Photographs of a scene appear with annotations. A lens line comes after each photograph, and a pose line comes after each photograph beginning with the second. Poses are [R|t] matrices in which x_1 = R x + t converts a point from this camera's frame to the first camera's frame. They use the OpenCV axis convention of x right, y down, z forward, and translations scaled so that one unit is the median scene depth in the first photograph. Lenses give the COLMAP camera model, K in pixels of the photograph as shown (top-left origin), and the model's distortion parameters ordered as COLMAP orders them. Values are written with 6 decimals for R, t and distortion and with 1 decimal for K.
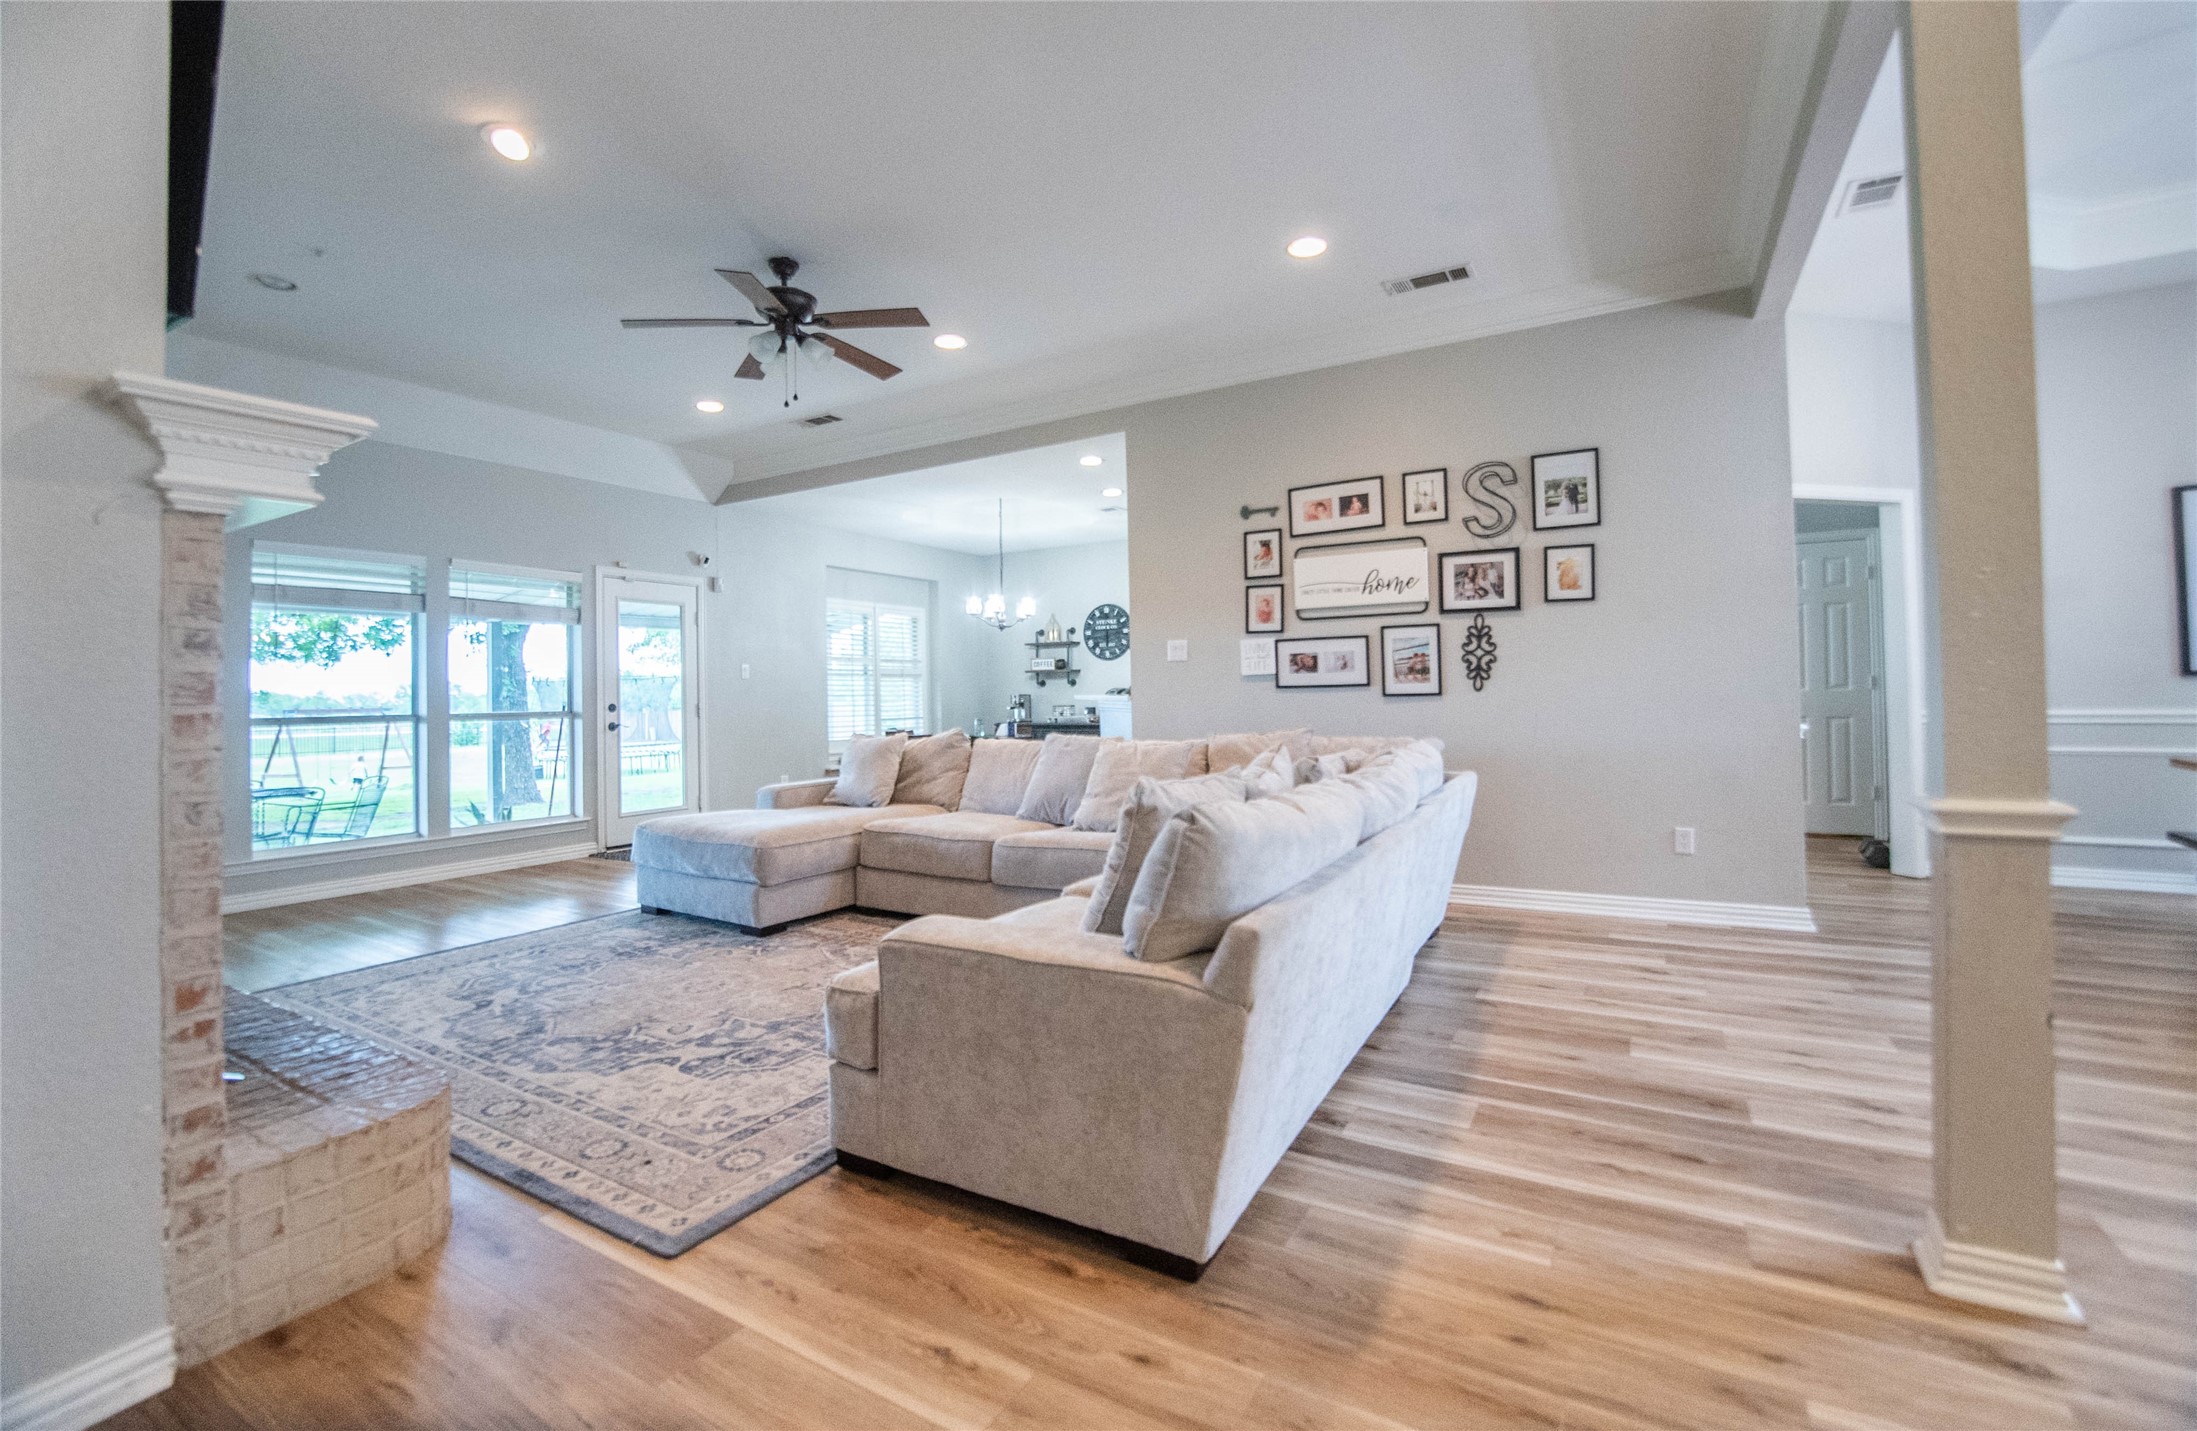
lens RADIAL K [[943.9, 0, 1094.6], [0, 943.9, 676.2], [0, 0, 1]] dist [-0.038744, 0.009511]
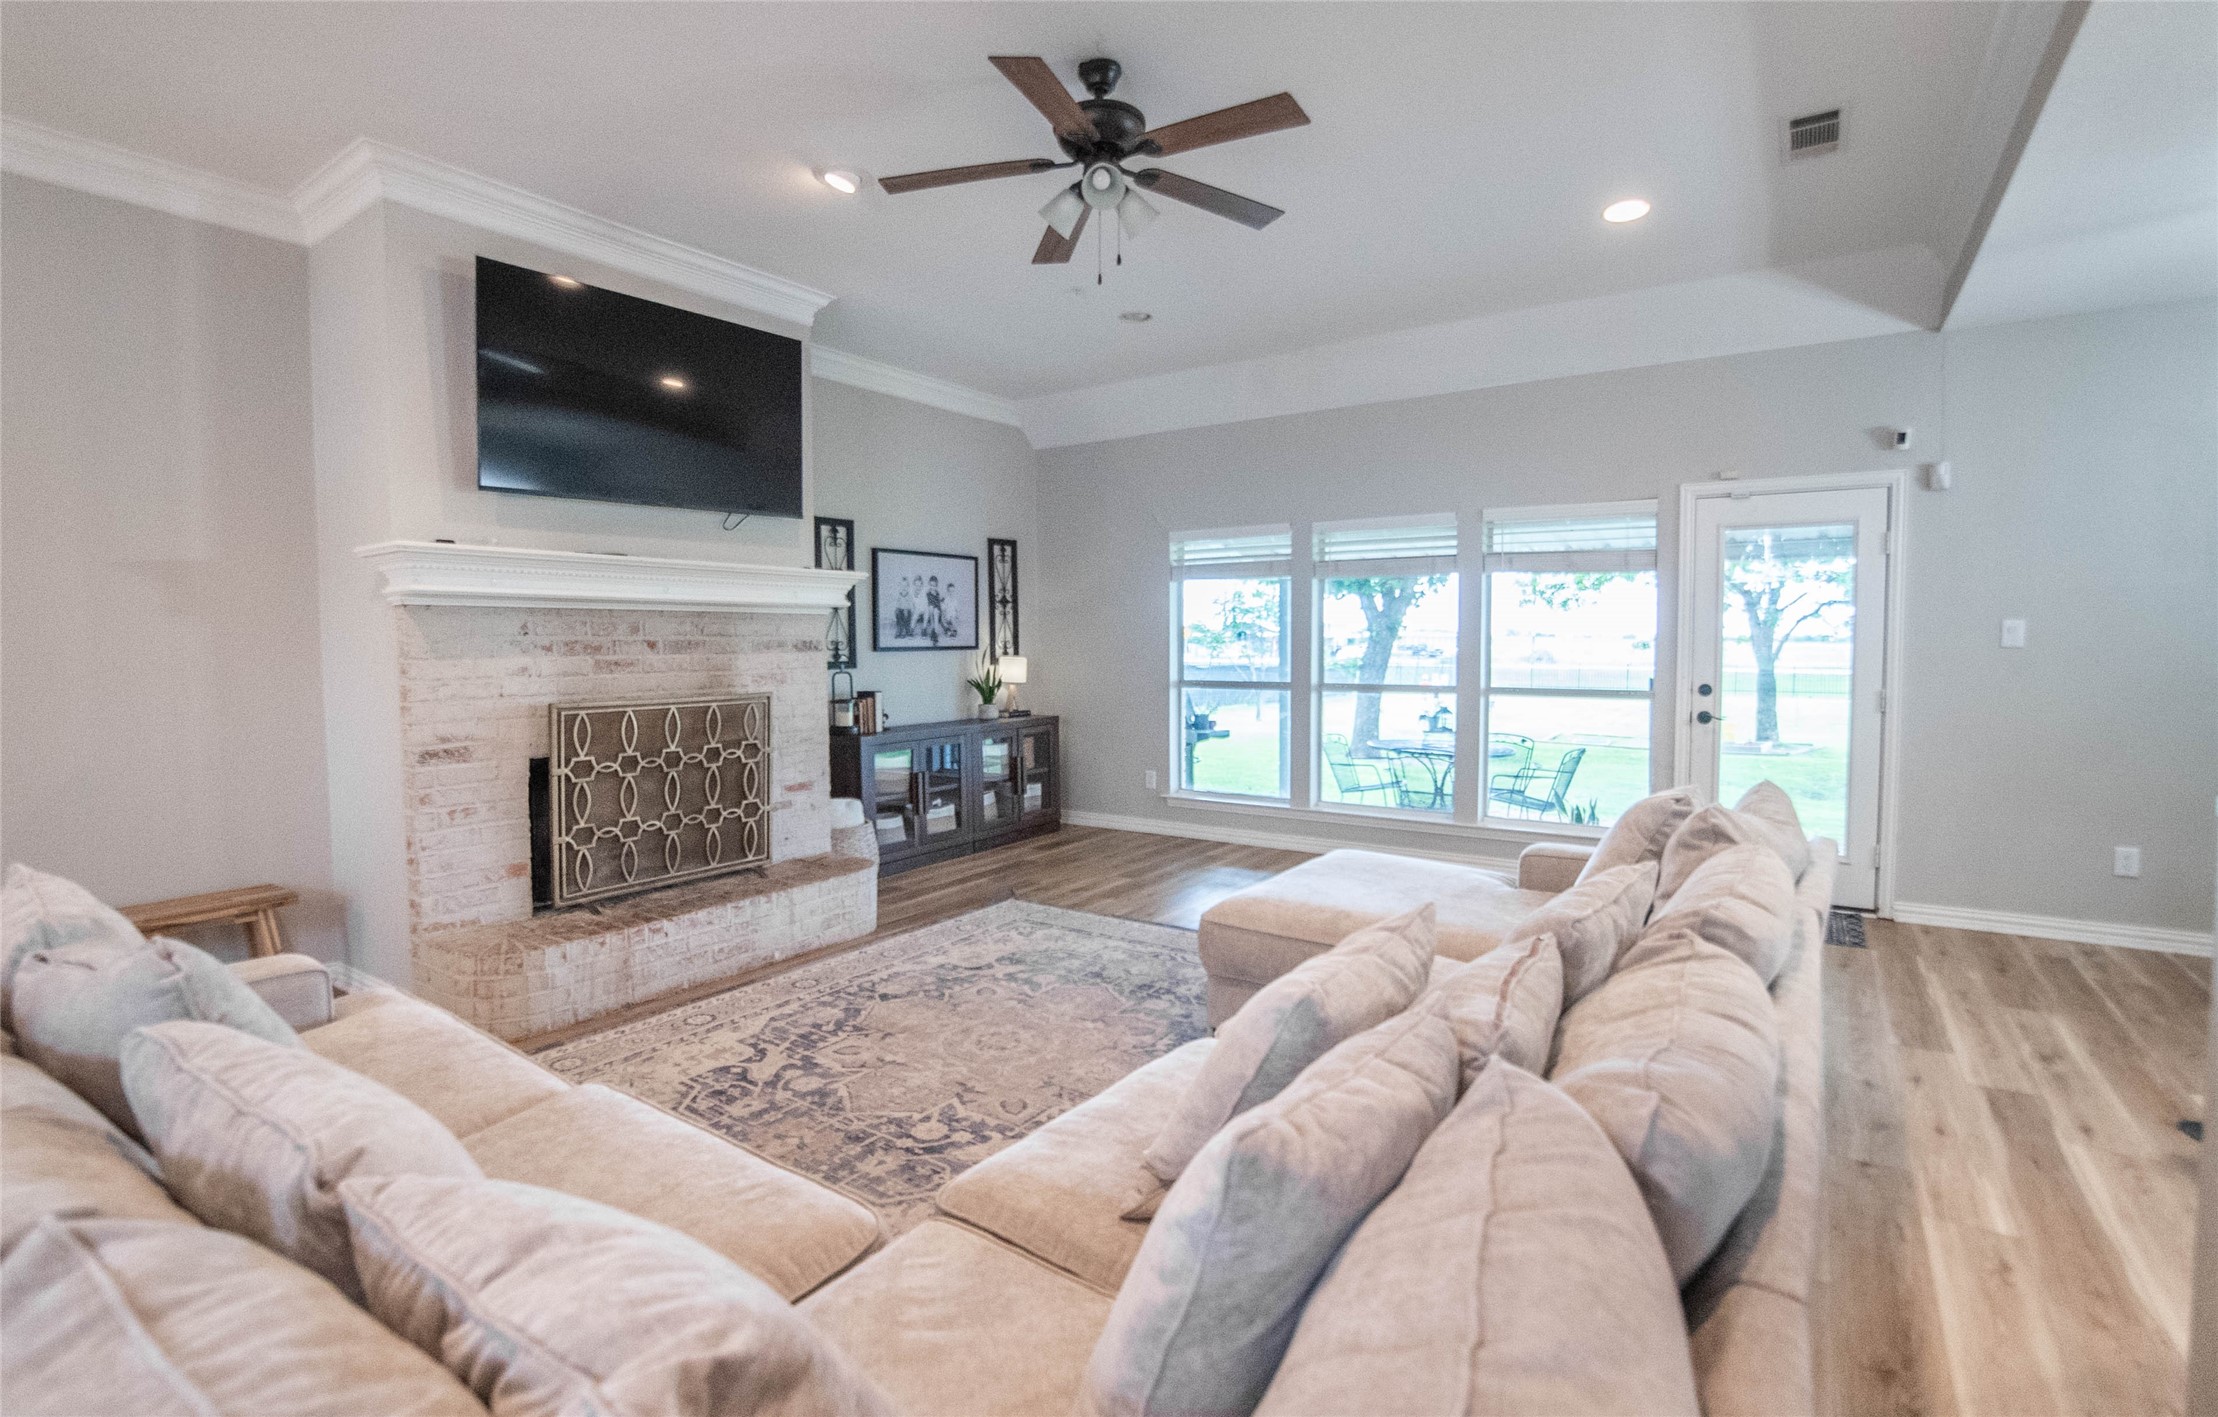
lens RADIAL K [[1019.5, 0, 1107.4], [0, 1019.5, 688.0], [0, 0, 1]] dist [-0.046860, 0.015936]
pose [[-0.072946, 0.062793, -0.995357, 0.569882], [0.021366, 0.997885, 0.061386, -0.050653], [0.997107, -0.016789, -0.074134, 1.424252]]
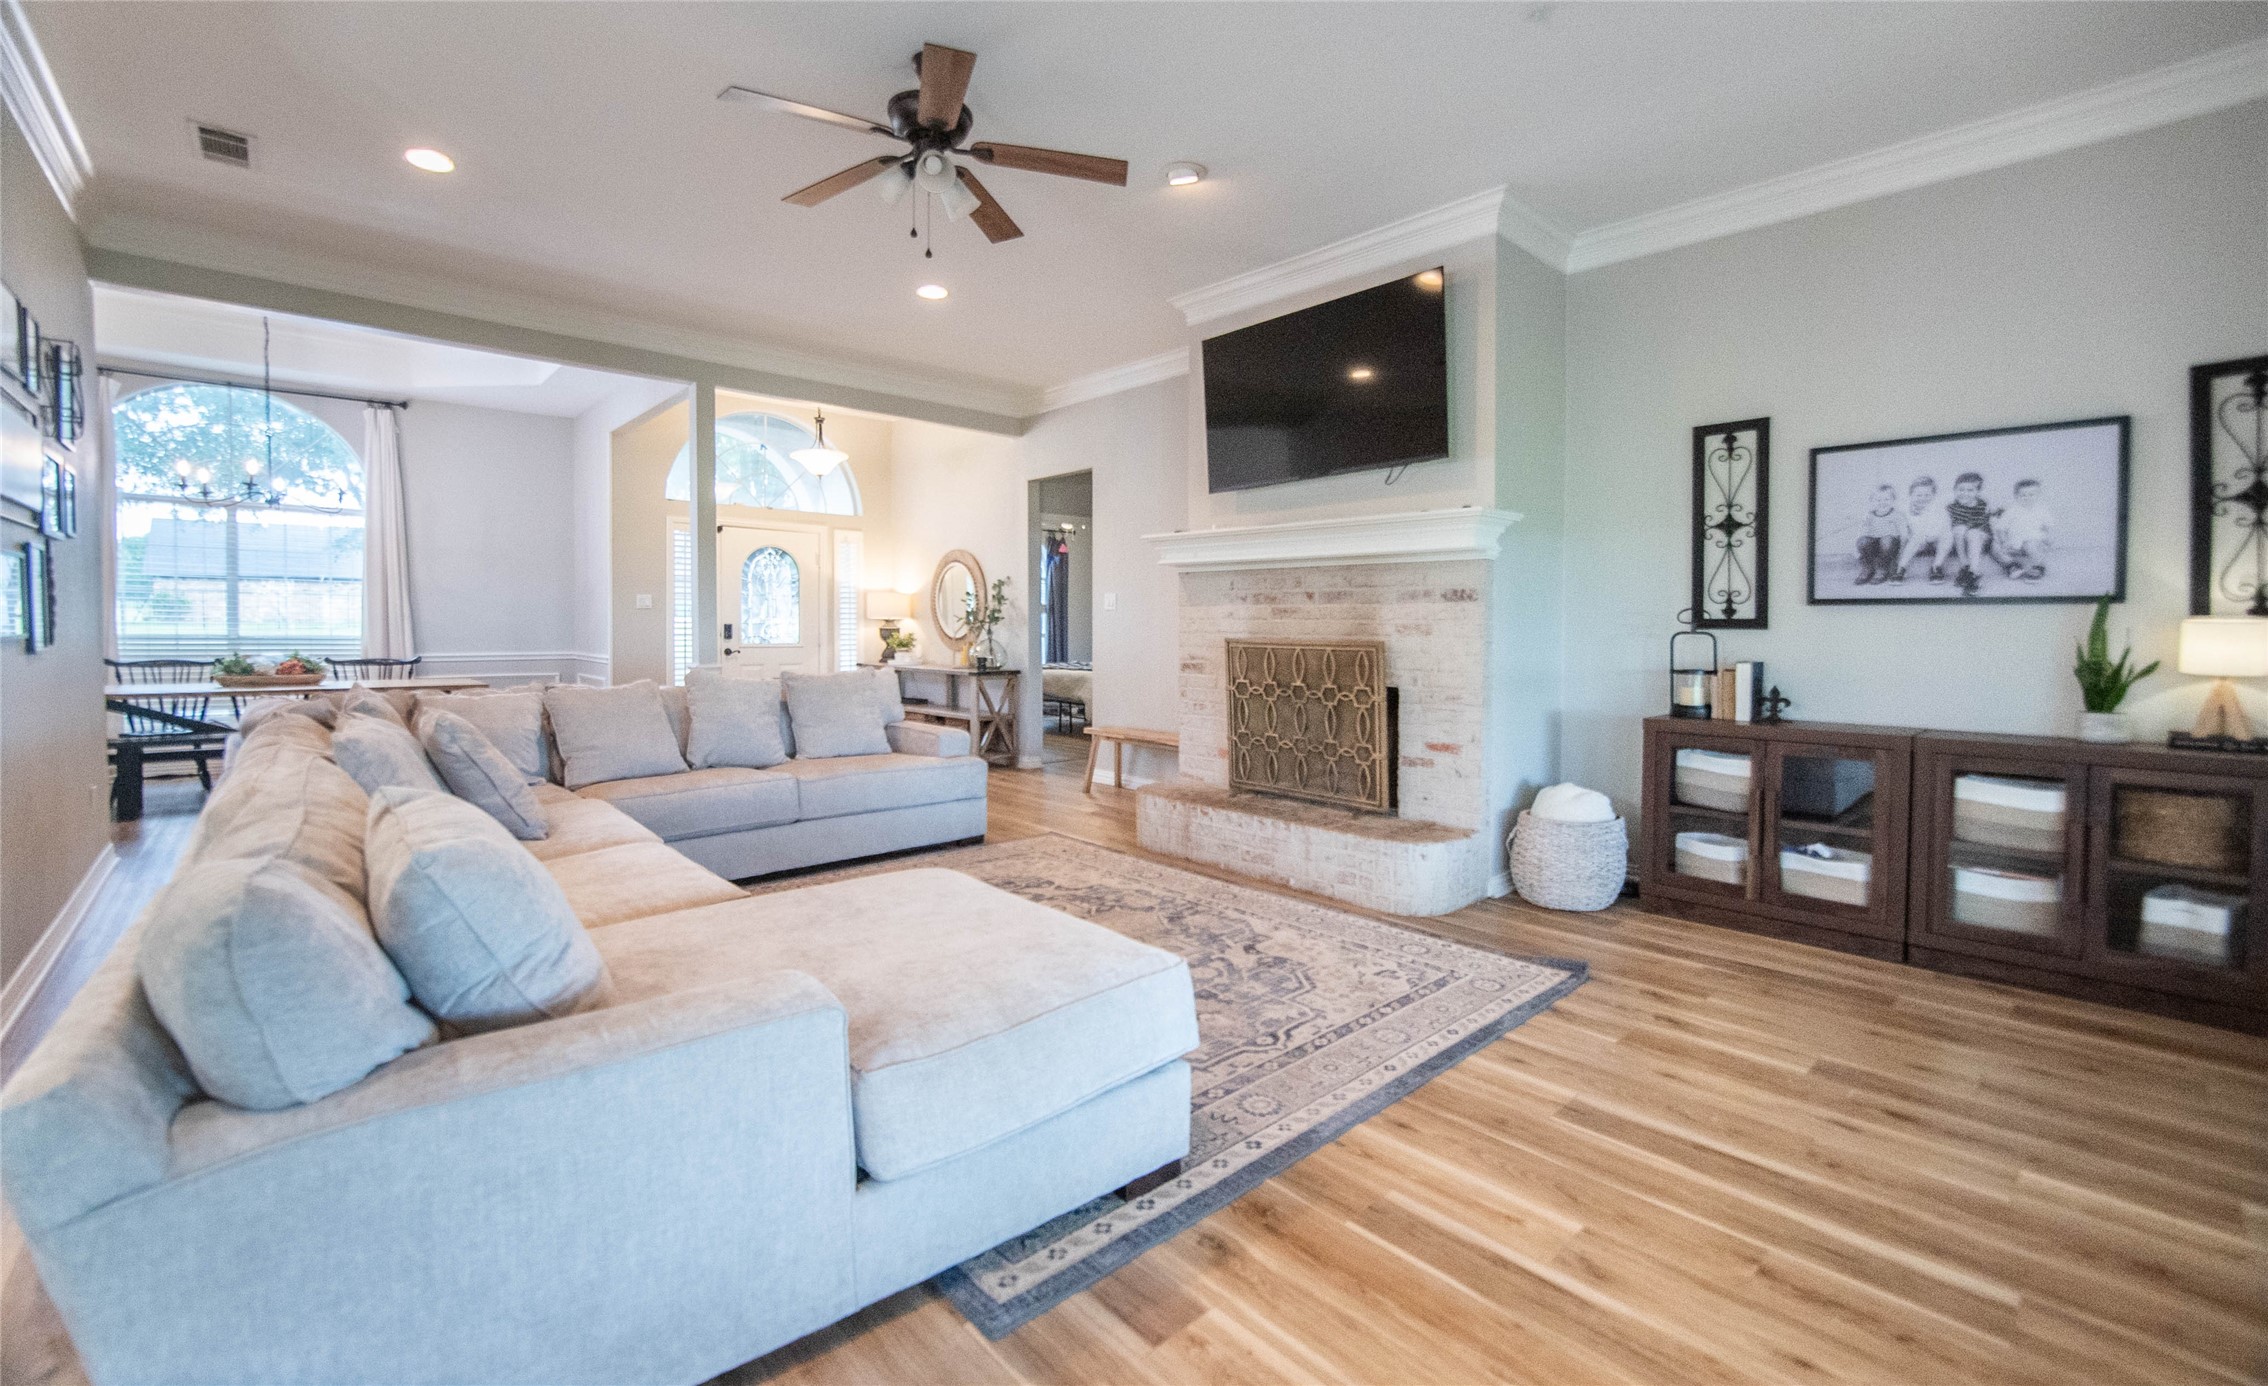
lens RADIAL K [[962.4, 0, 1144.1], [0, 962.4, 643.5], [0, 0, 1]] dist [-0.020220, -0.000067]
pose [[-0.957860, 0.004484, 0.287200, -0.966812], [0.005744, 0.999977, 0.003544, 0.033317], [-0.287178, 0.005044, -0.957864, 2.287457]]
